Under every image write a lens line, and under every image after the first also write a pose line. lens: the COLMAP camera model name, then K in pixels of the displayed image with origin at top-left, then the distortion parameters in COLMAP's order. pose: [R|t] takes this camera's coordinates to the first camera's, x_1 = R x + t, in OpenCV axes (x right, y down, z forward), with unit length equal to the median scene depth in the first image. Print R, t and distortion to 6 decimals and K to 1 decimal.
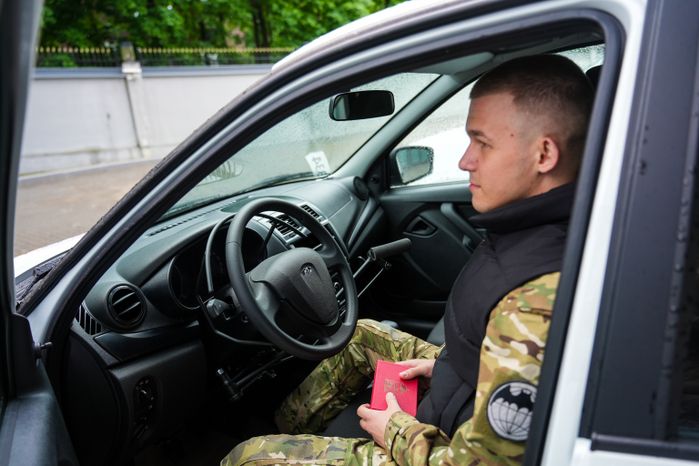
lens RADIAL K [[564.5, 0, 349.6], [0, 564.5, 221.2], [0, 0, 1]] dist [-0.001839, -0.001671]
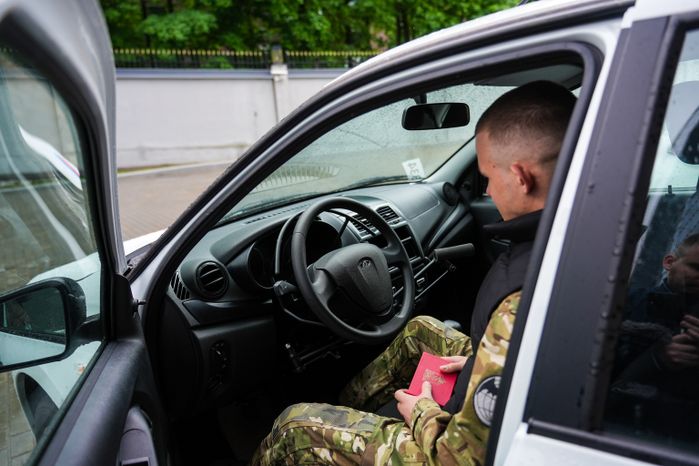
lens RADIAL K [[562.3, 0, 349.5], [0, 562.3, 233.0], [0, 0, 1]] dist [-0.011938, -0.002404]
pose [[0.968832, 0.078298, -0.235017, 0.136420], [-0.074128, 0.996896, 0.026538, -0.000645], [0.236366, -0.008290, 0.971629, -0.072851]]
